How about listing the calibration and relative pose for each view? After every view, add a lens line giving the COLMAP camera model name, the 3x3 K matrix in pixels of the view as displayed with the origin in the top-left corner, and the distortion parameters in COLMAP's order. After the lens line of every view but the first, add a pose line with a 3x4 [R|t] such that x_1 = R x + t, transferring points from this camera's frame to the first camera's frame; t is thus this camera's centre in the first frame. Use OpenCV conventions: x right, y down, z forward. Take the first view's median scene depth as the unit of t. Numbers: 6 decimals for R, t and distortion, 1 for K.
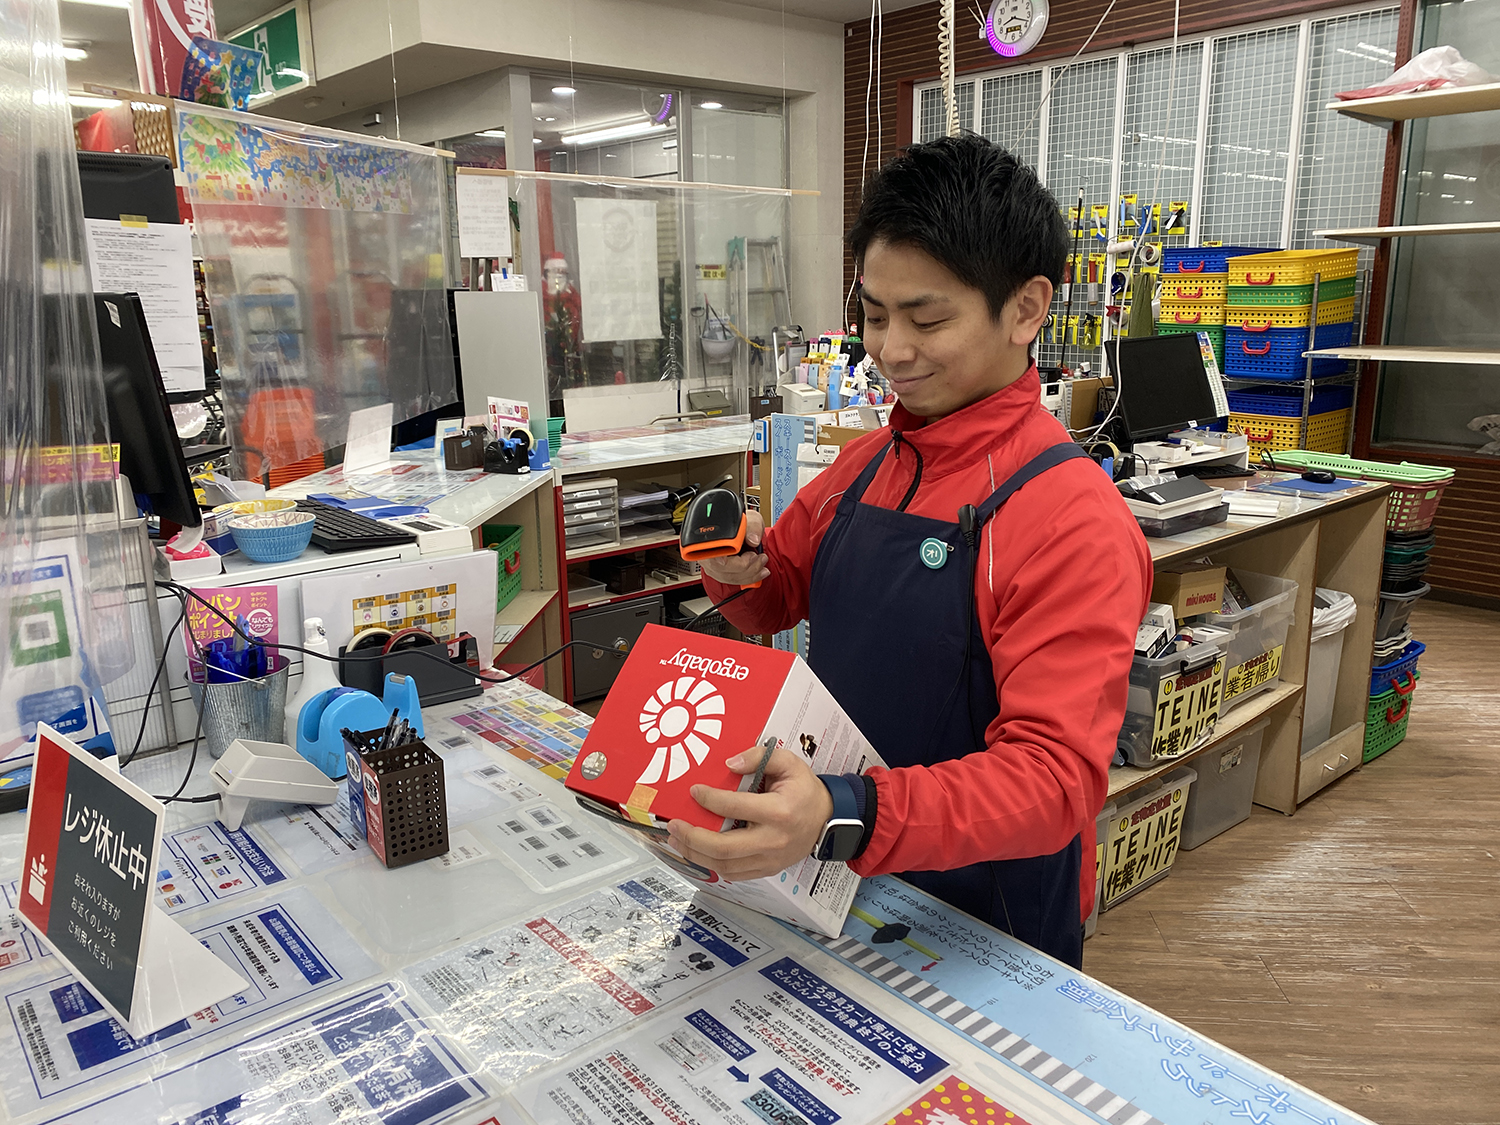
lens RADIAL K [[1152.4, 0, 750.0], [0, 1152.4, 562.5], [0, 0, 1]] dist [0.027803, -0.015551]
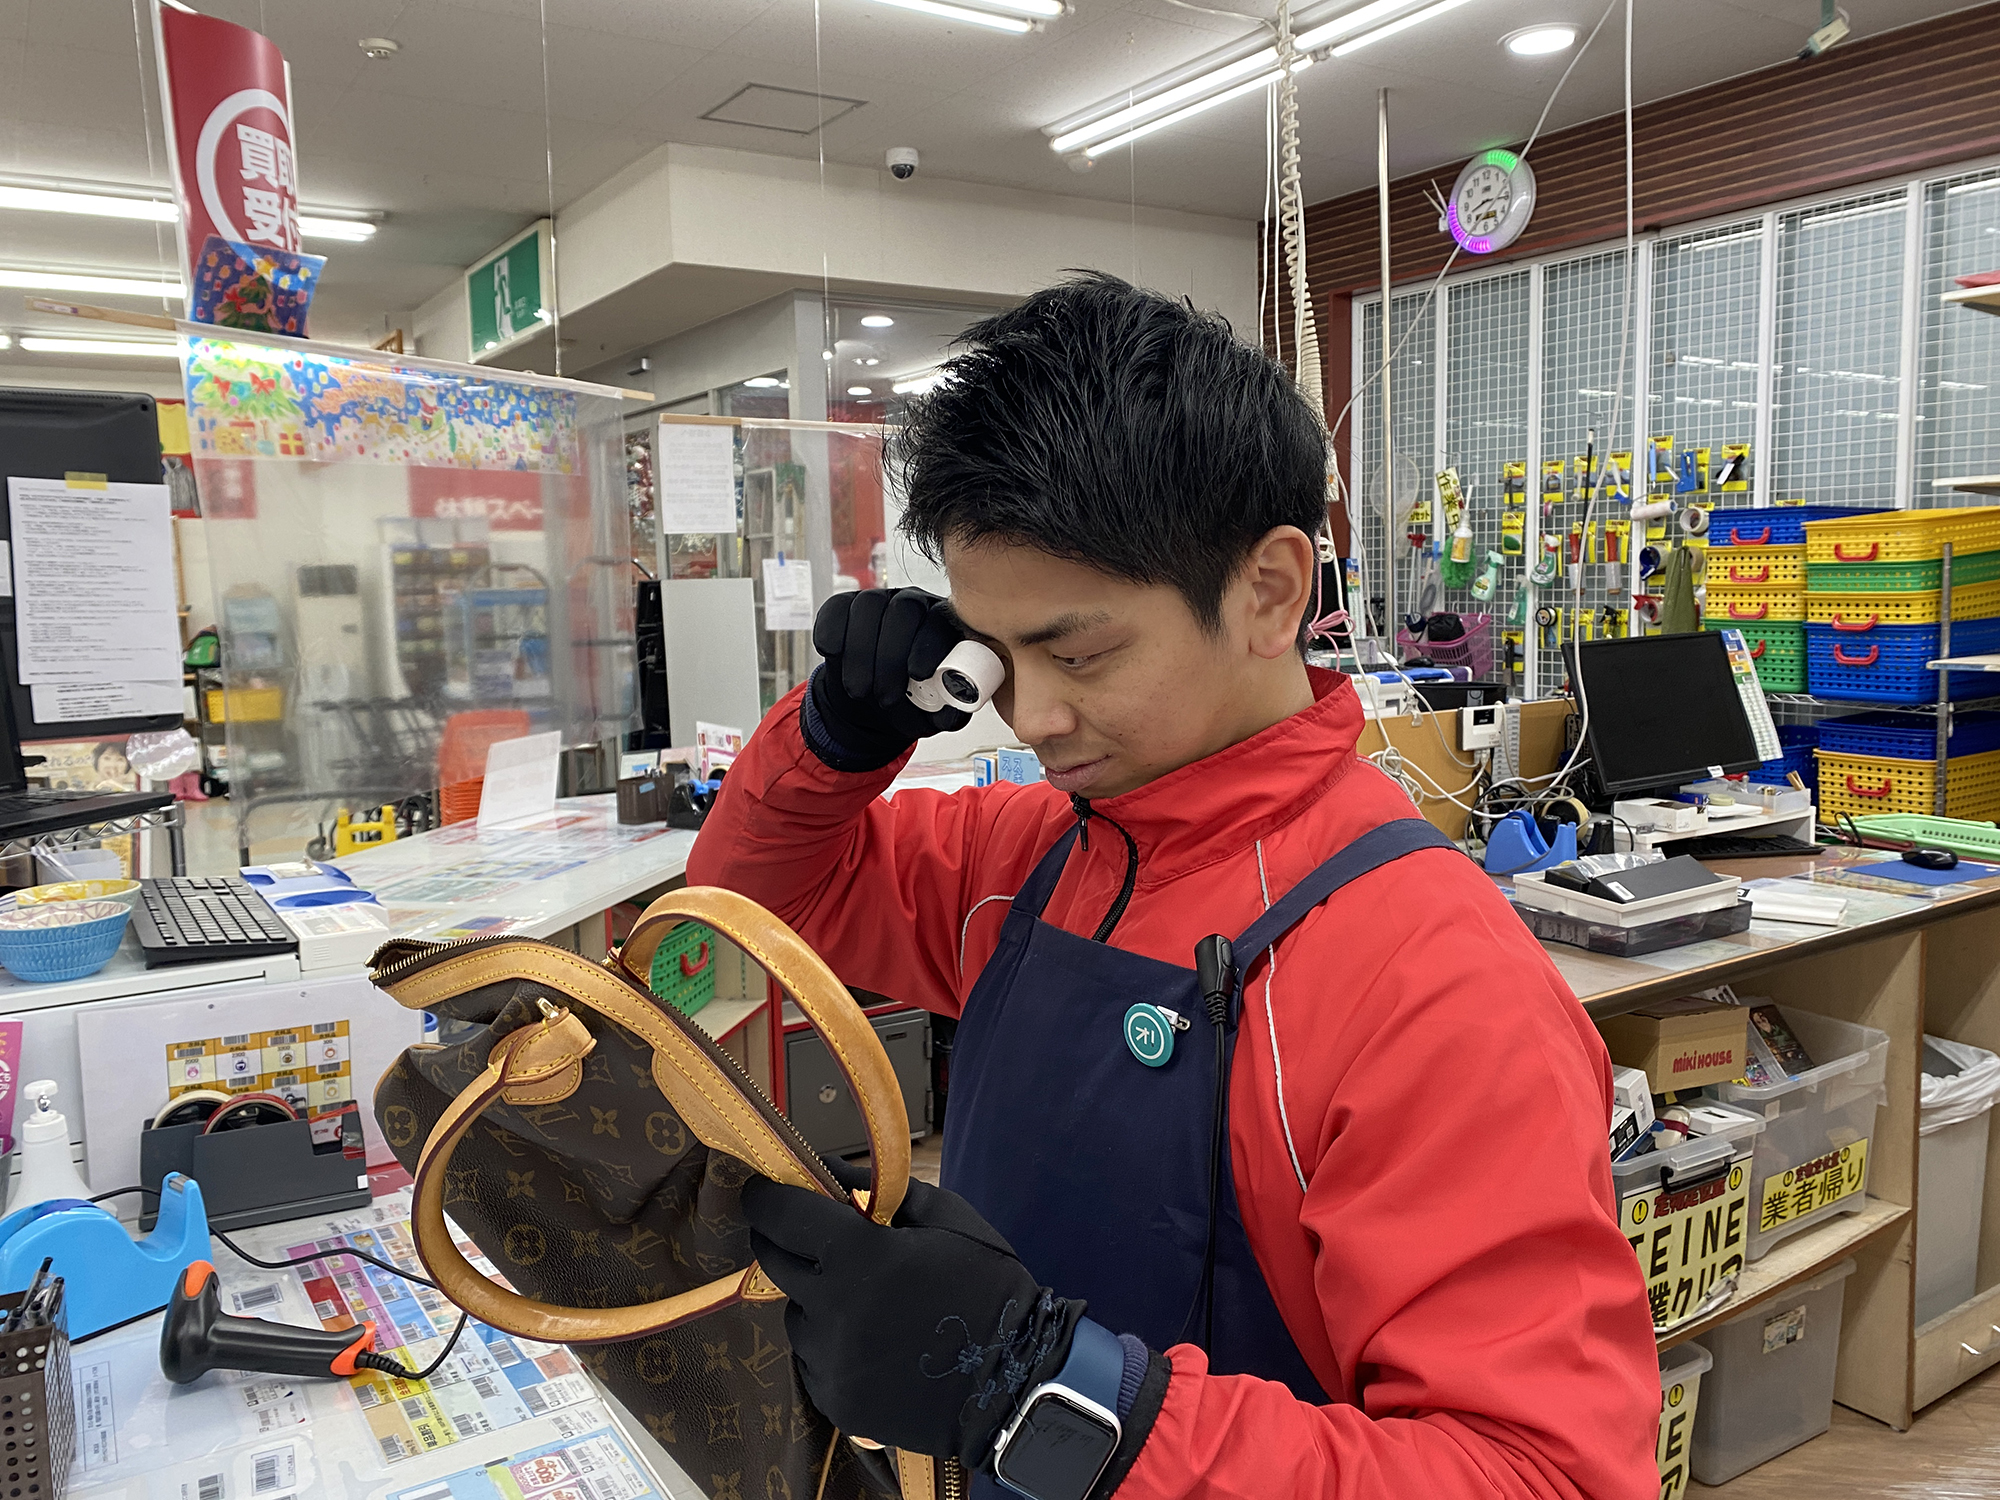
lens RADIAL K [[1536.5, 0, 1000.0], [0, 1536.5, 750.0], [0, 0, 1]] dist [0.027803, -0.015551]
pose [[0.990025, 0.007563, -0.140687, 0.114214], [-0.024896, 0.992236, -0.121849, -0.018208], [0.138673, 0.124136, 0.982527, 0.110091]]
